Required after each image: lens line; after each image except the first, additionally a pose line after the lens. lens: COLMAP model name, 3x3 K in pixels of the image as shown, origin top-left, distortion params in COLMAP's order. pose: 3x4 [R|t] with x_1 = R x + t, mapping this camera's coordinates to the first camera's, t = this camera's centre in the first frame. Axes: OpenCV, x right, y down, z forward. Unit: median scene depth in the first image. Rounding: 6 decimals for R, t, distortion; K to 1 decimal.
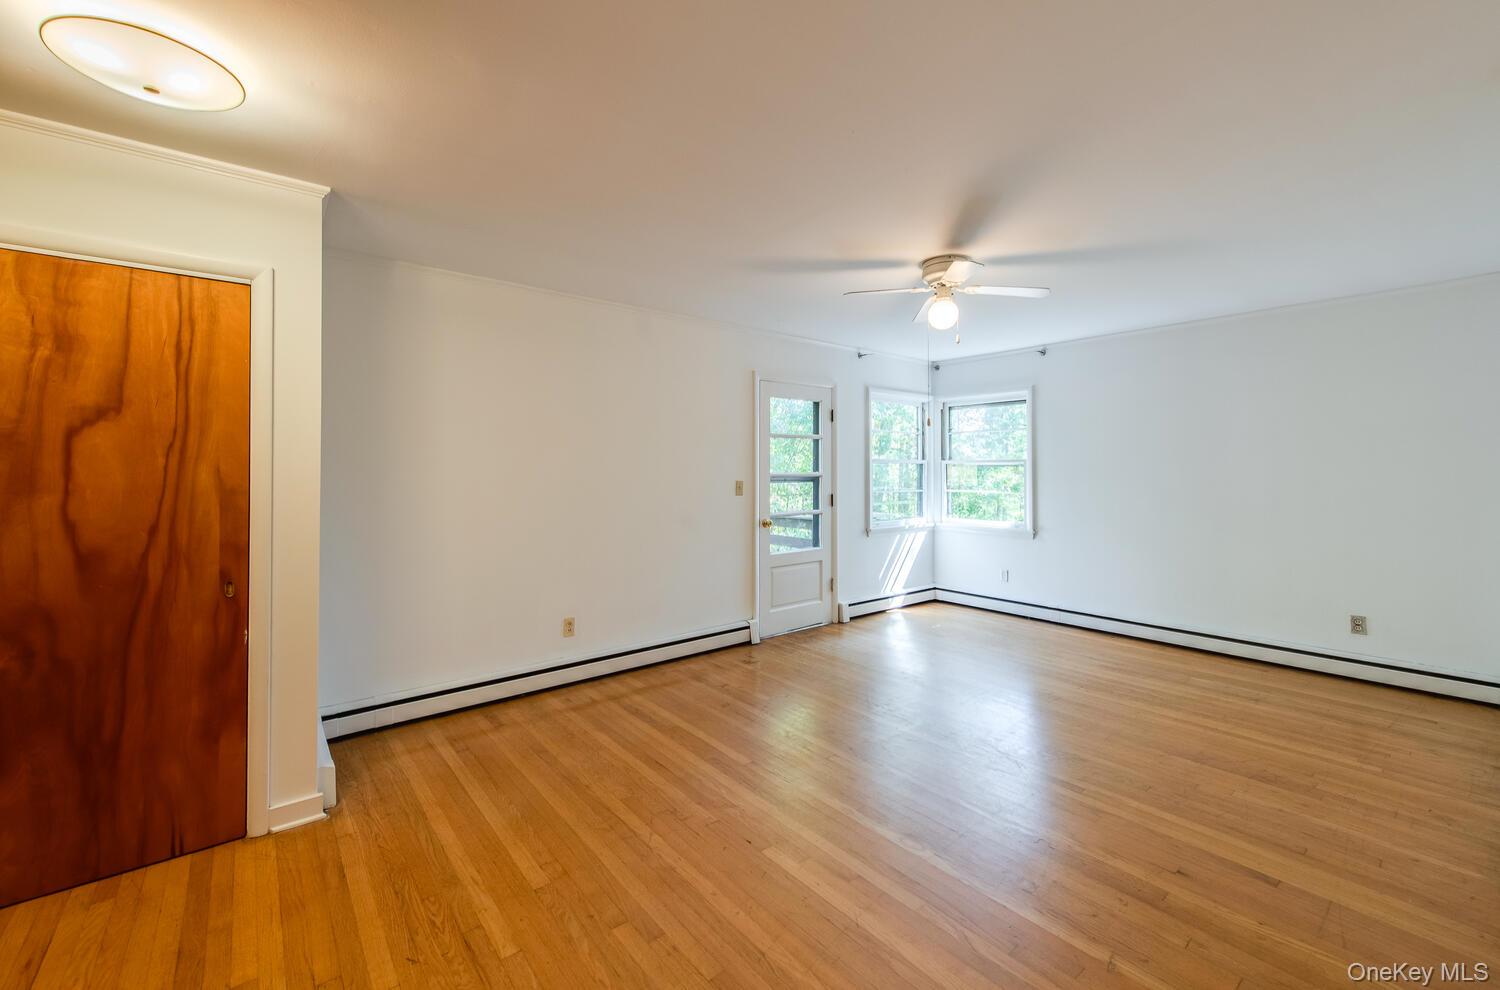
lens RADIAL K [[610.0, 0, 746.9], [0, 610.0, 469.7], [0, 0, 1]] dist [0.024561, -0.010323]
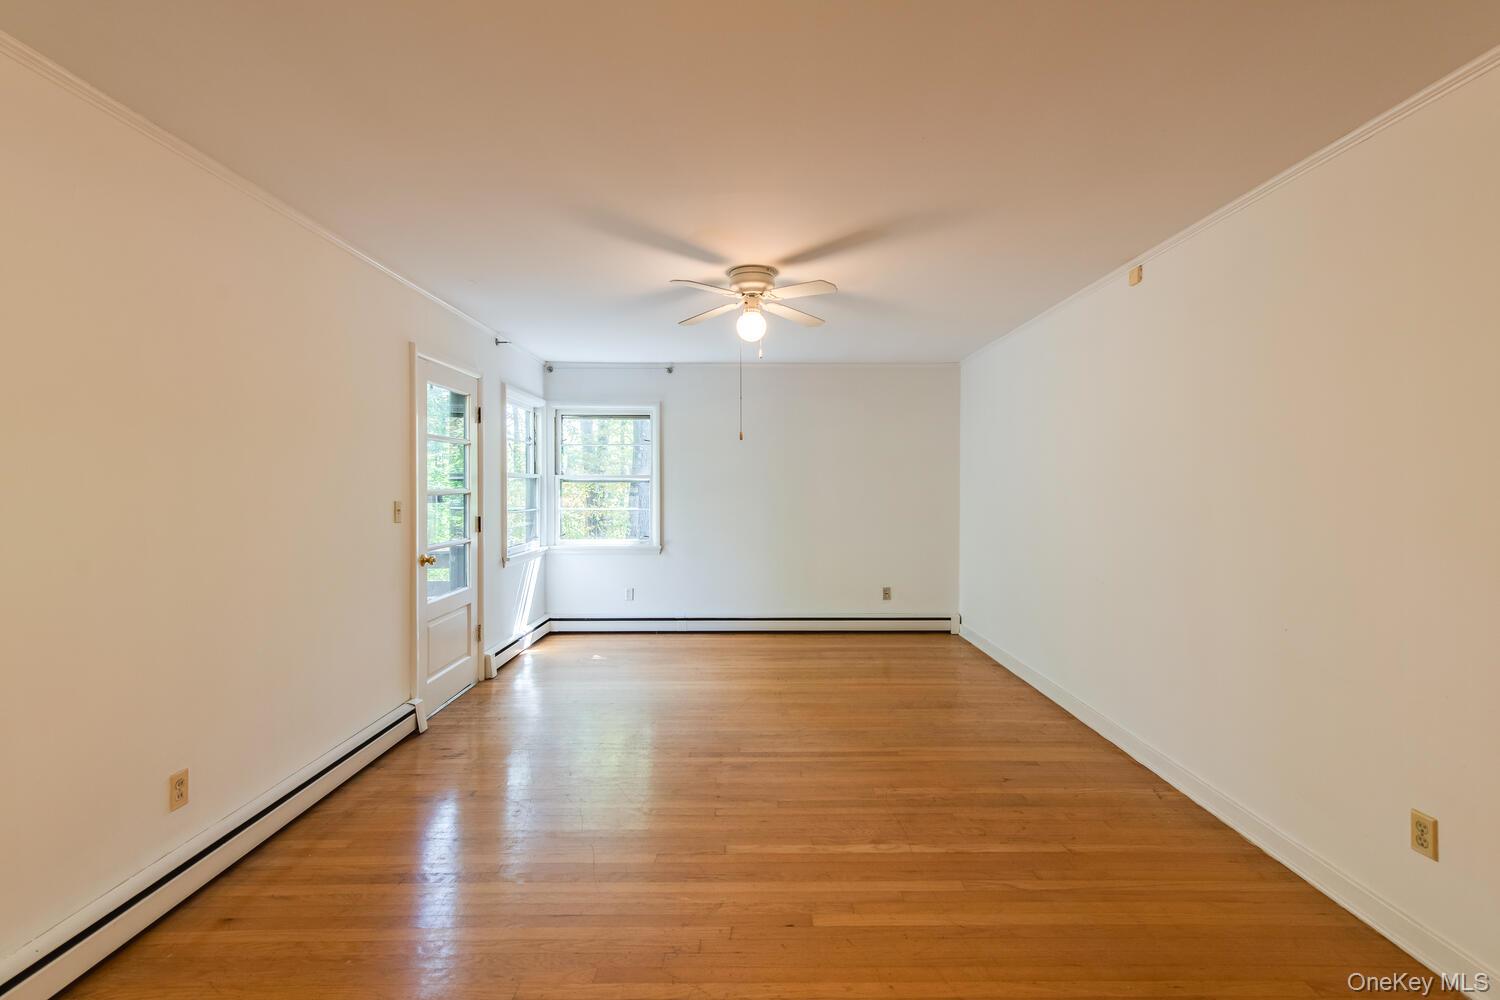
lens RADIAL K [[672.9, 0, 750.0], [0, 672.9, 500.0], [0, 0, 1]] dist [0.014553, -0.000309]
pose [[0.627940, -0.015450, 0.778108, -0.308722], [-0.001191, 0.999783, 0.020813, 0.000893], [-0.778261, -0.013996, 0.627785, 0.194025]]
